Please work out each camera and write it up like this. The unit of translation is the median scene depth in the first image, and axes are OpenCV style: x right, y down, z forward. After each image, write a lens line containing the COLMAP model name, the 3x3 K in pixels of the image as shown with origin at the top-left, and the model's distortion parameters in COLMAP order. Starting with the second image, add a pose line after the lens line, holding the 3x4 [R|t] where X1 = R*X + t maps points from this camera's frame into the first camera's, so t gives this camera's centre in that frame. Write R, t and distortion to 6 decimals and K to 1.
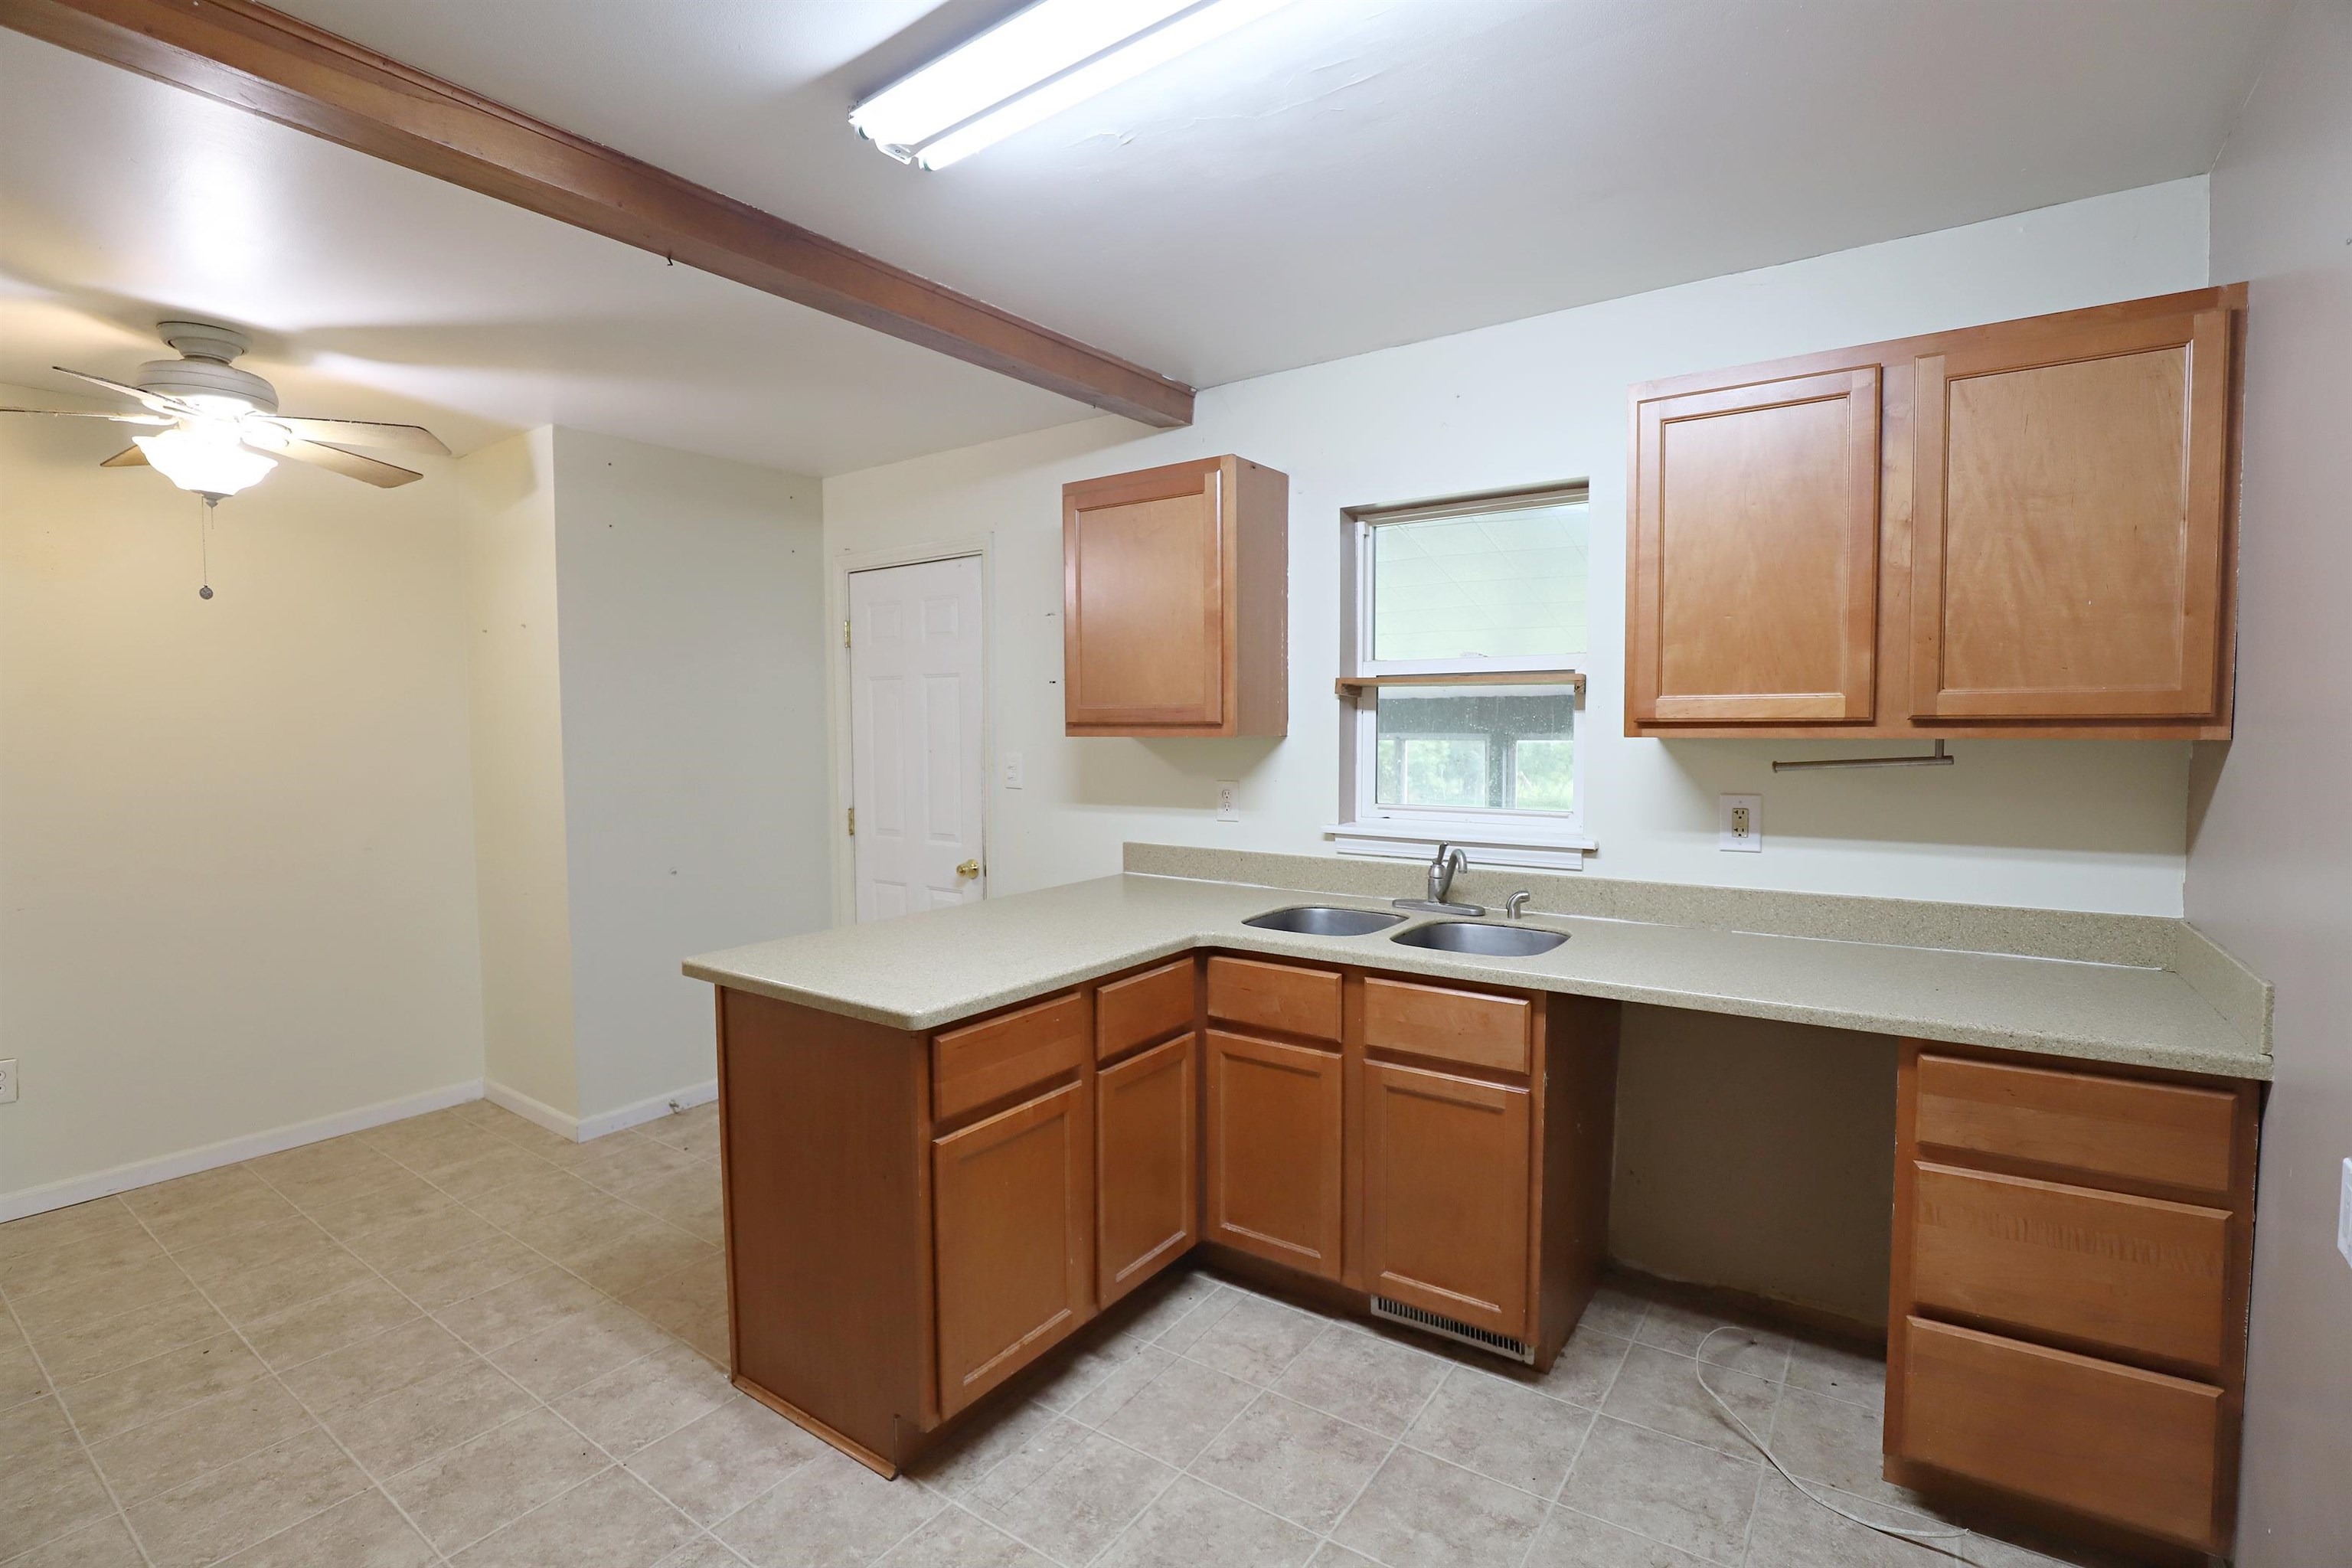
lens RADIAL K [[1081.5, 0, 1174.8], [0, 1081.5, 785.3], [0, 0, 1]] dist [-0.038236, 0.008235]
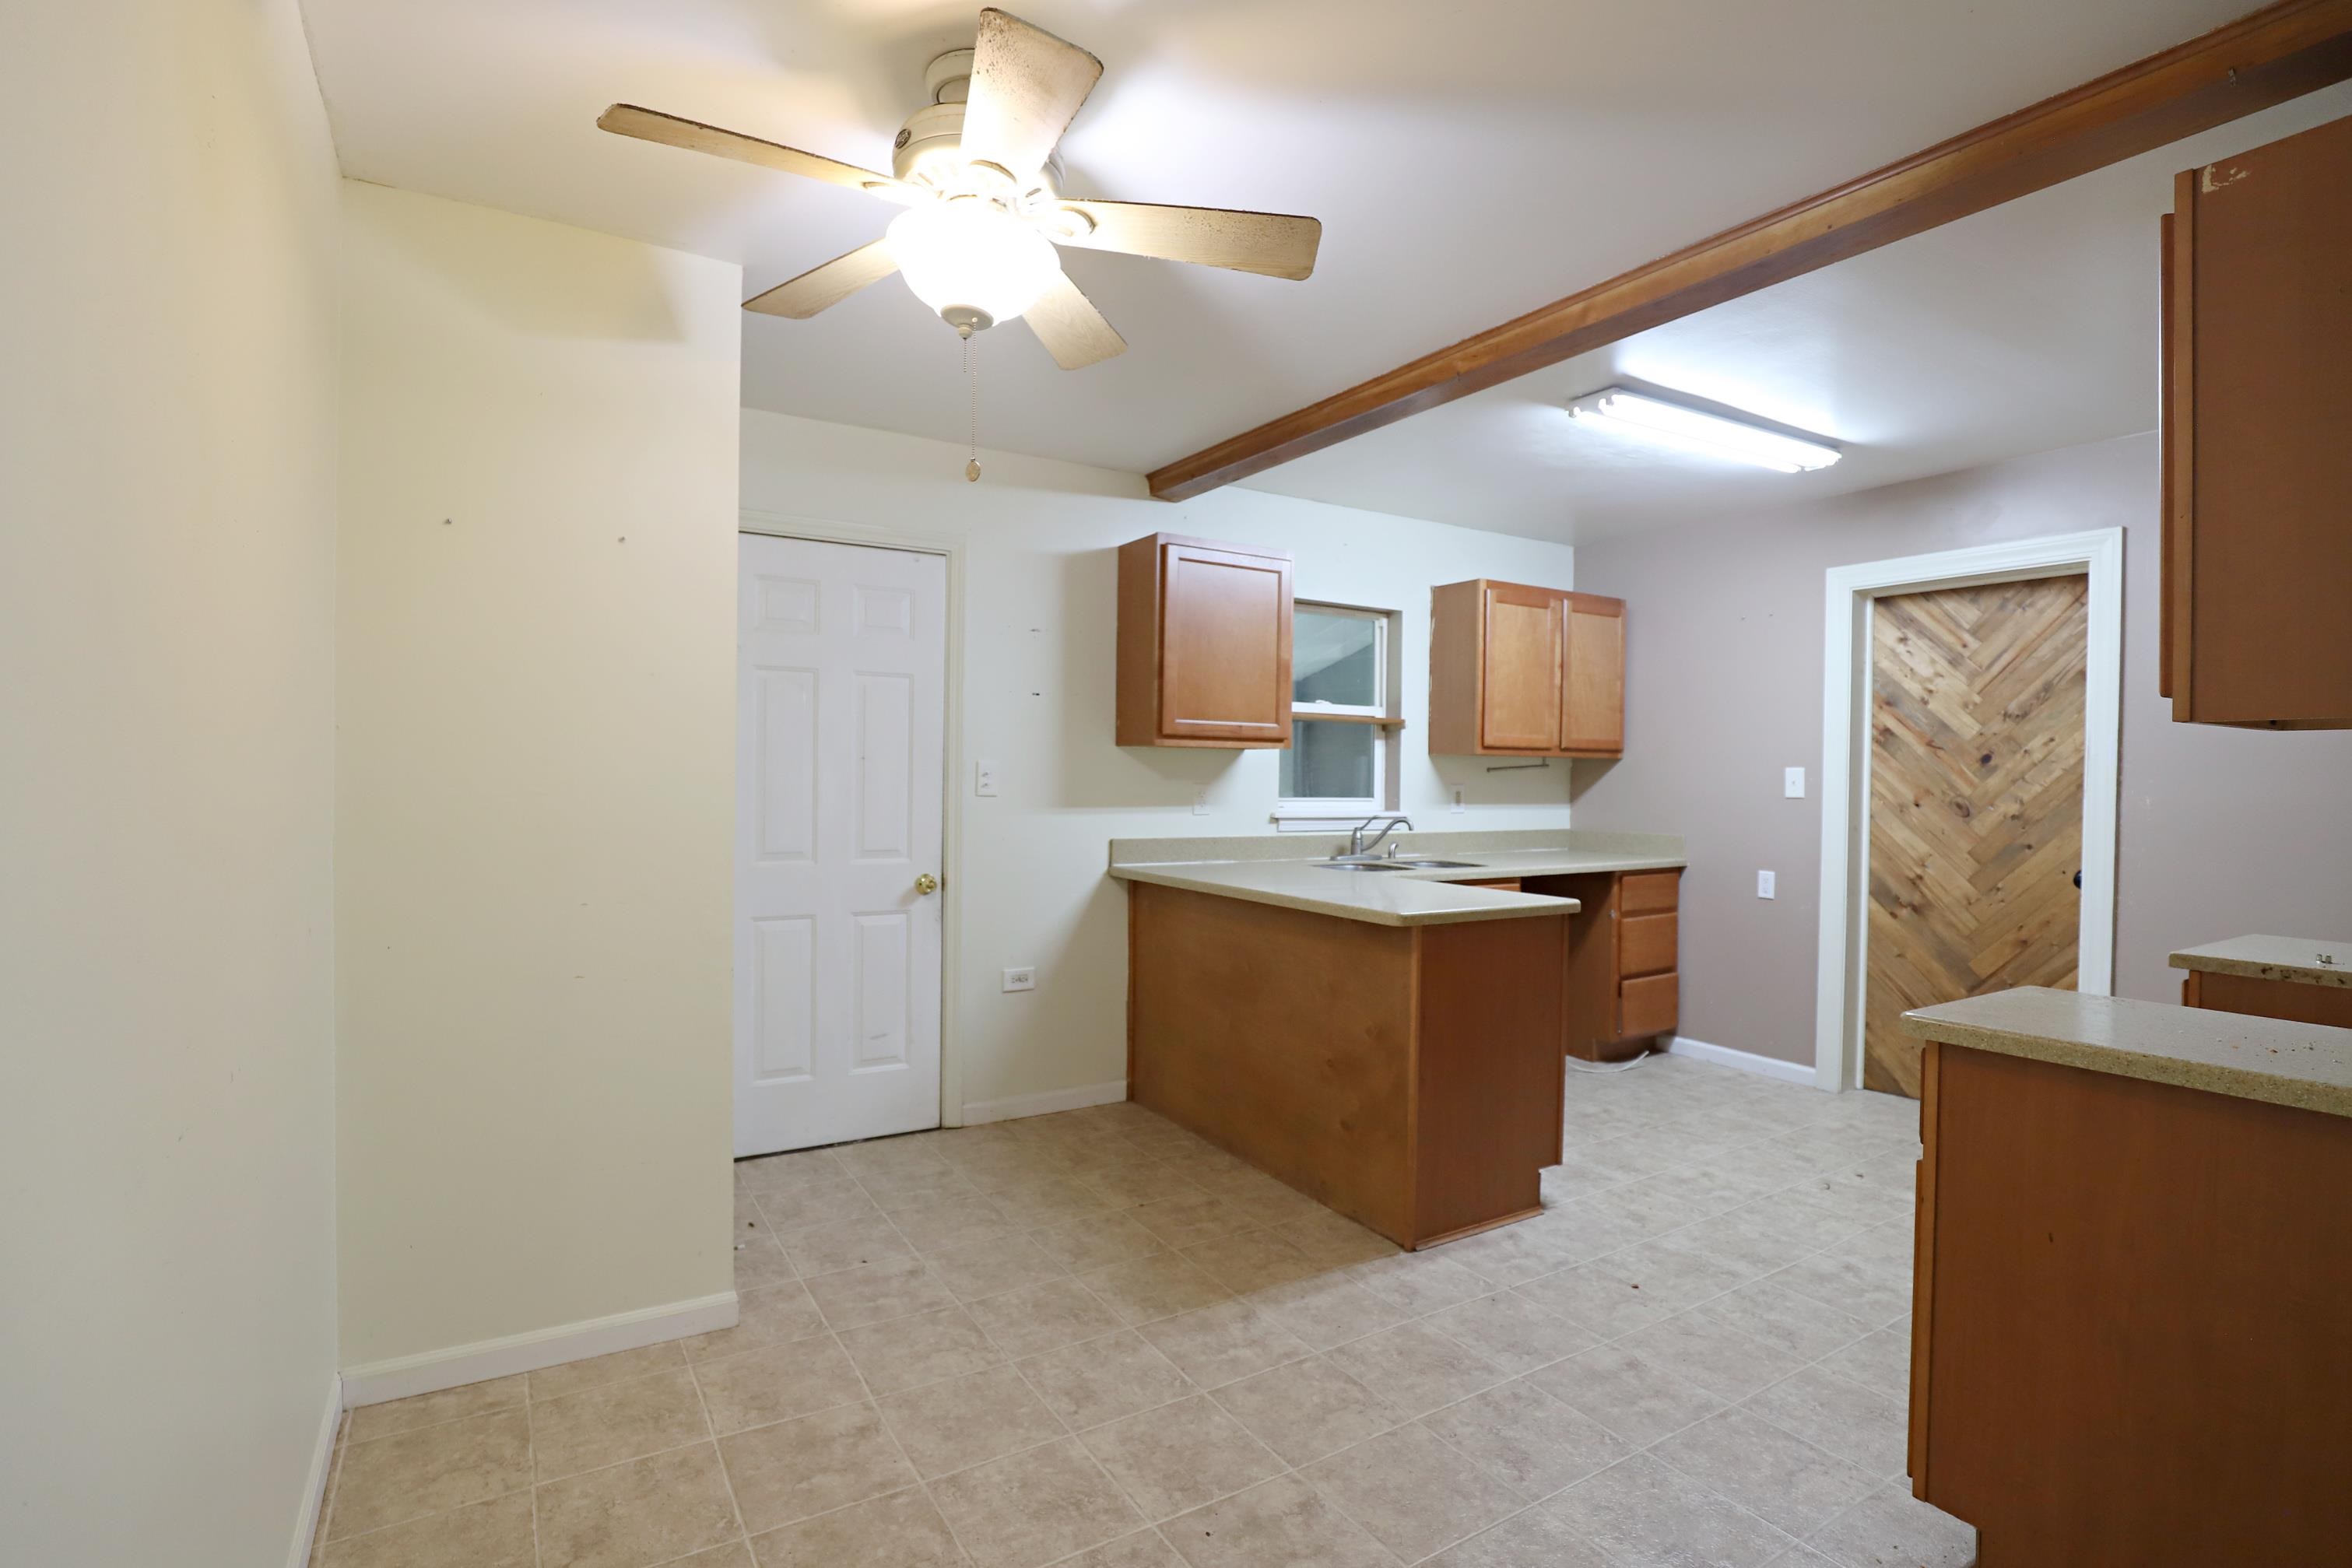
lens RADIAL K [[1117.4, 0, 1176.0], [0, 1117.4, 784.0], [0, 0, 1]] dist [-0.039369, 0.009461]
pose [[0.390769, 0.002189, 0.920486, -1.535204], [0.037169, 0.999144, -0.018156, 0.025190], [-0.919738, 0.041308, 0.390353, 0.648795]]
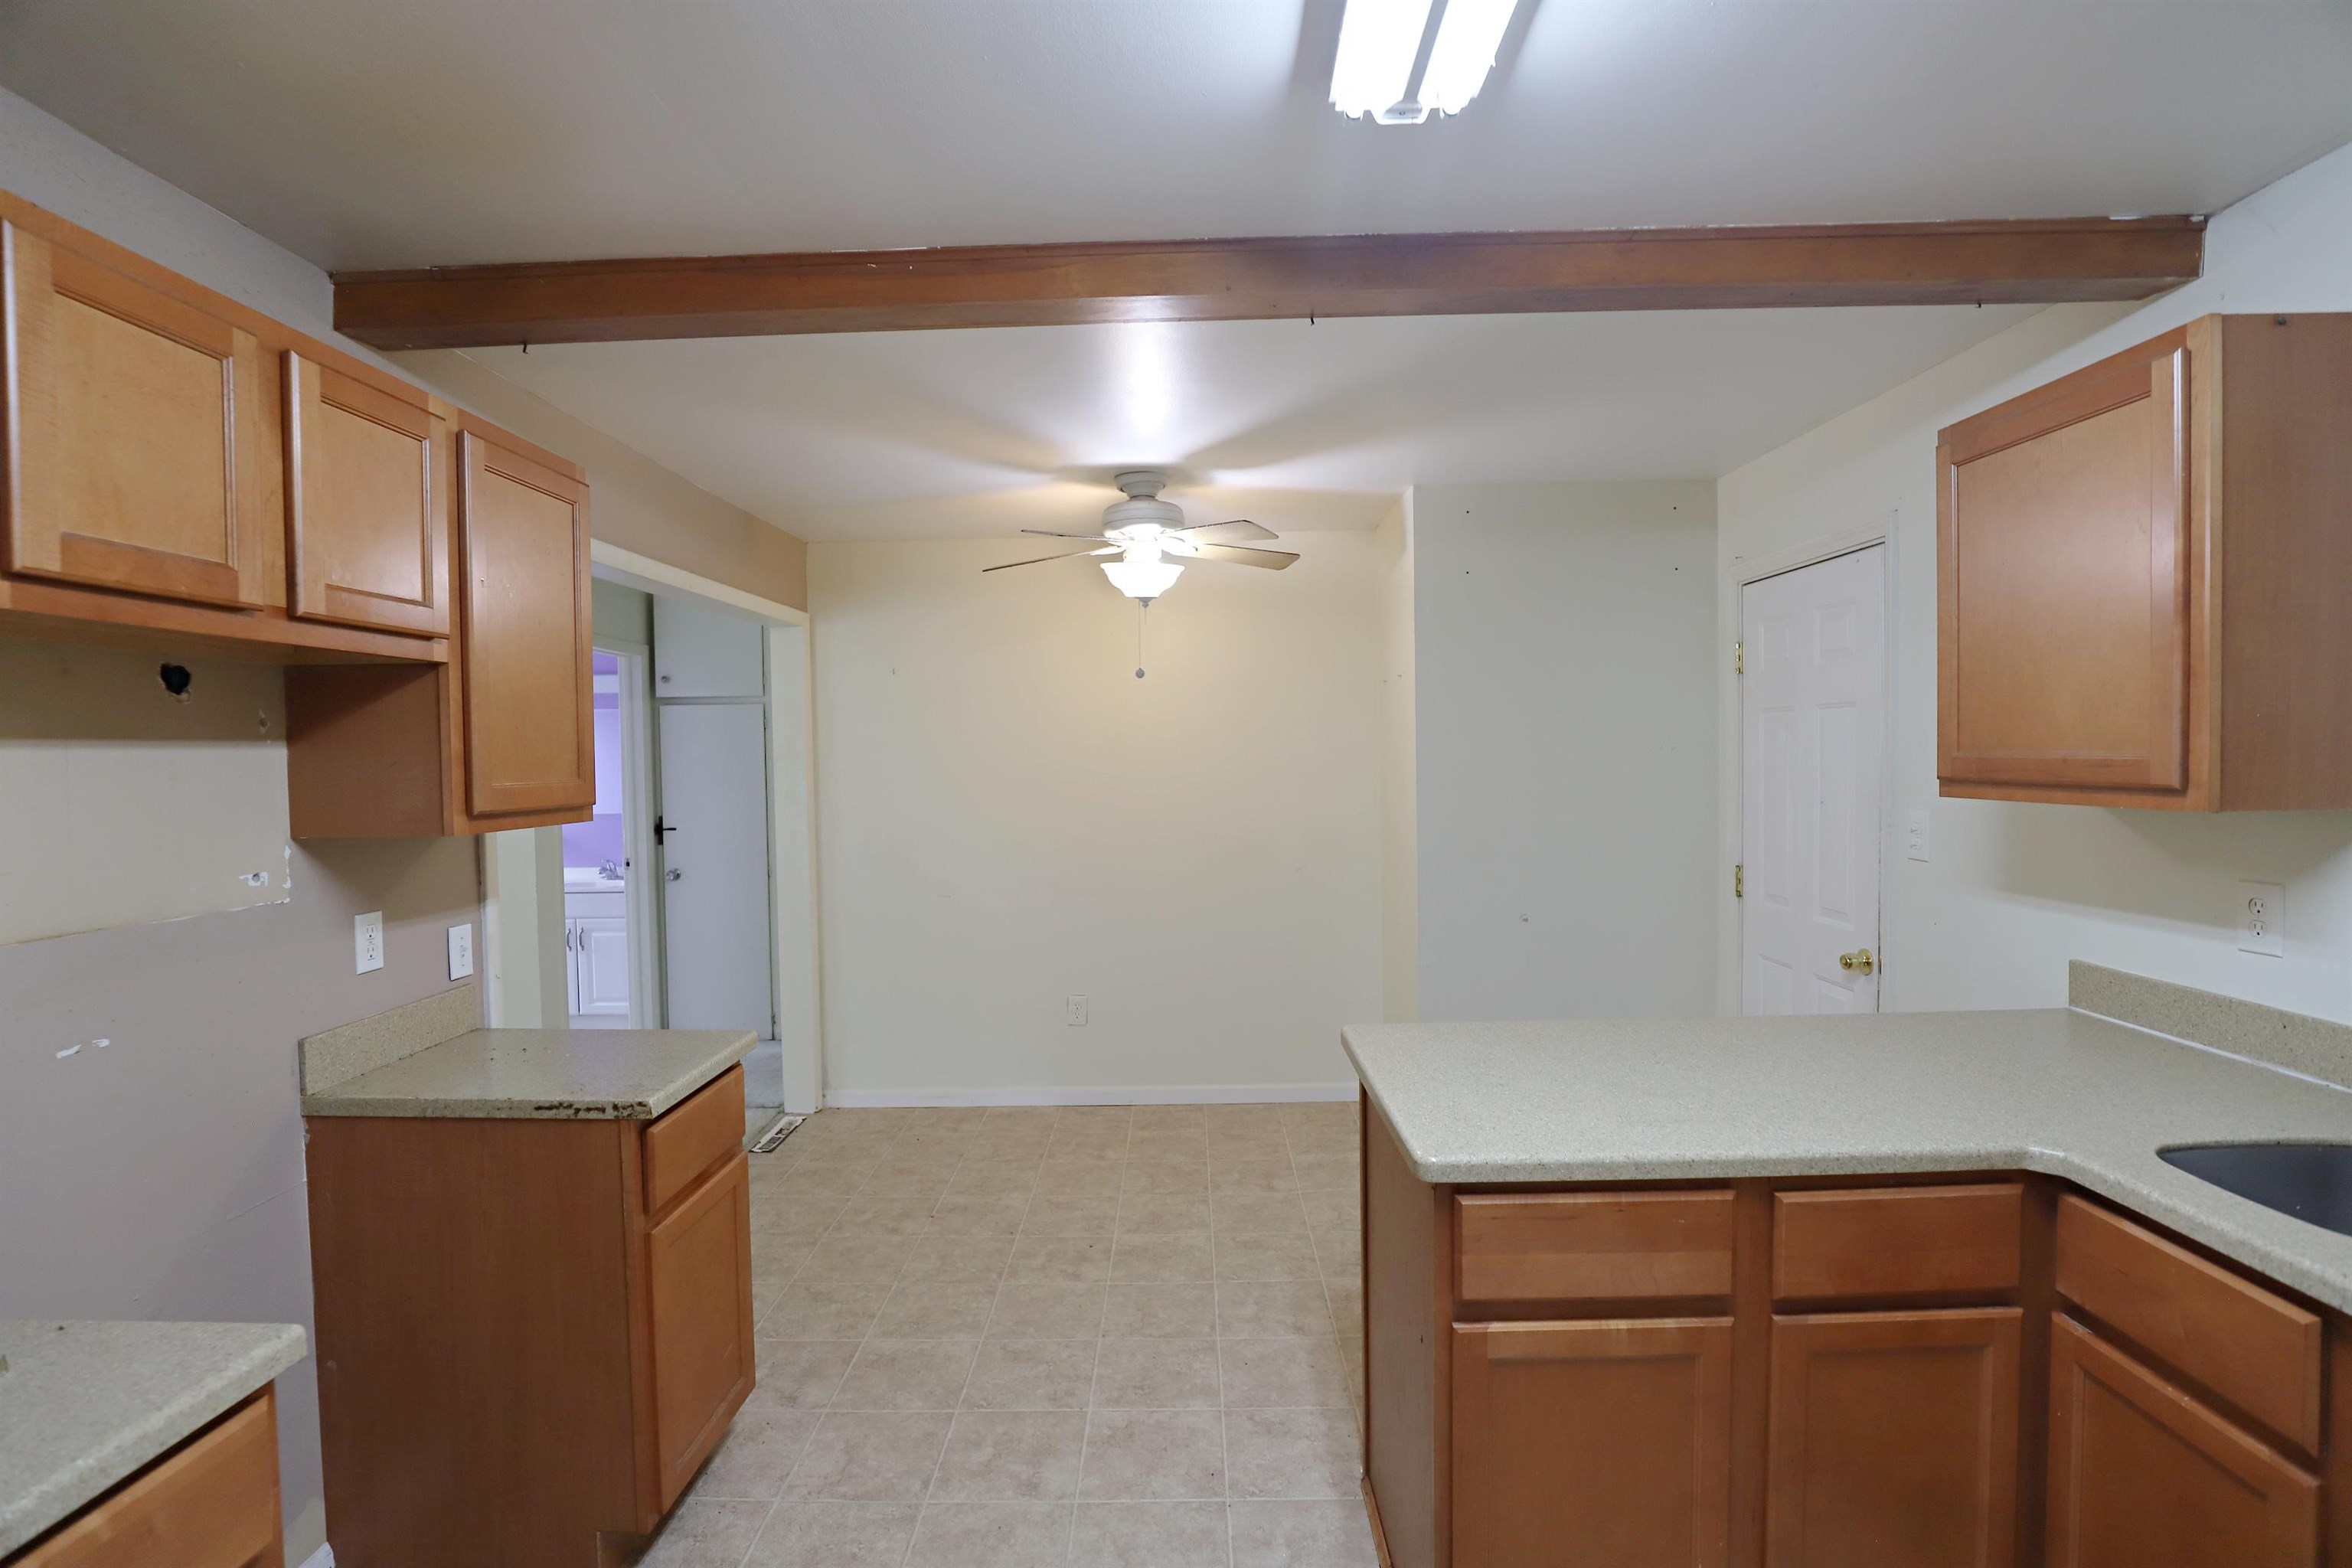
lens RADIAL K [[1081.9, 0, 1166.6], [0, 1081.9, 786.4], [0, 0, 1]] dist [-0.035792, 0.007842]
pose [[0.563634, 0.022065, -0.825730, 0.229175], [-0.032474, 0.999462, 0.004541, -0.049593], [0.825386, 0.024255, 0.564048, 0.272601]]
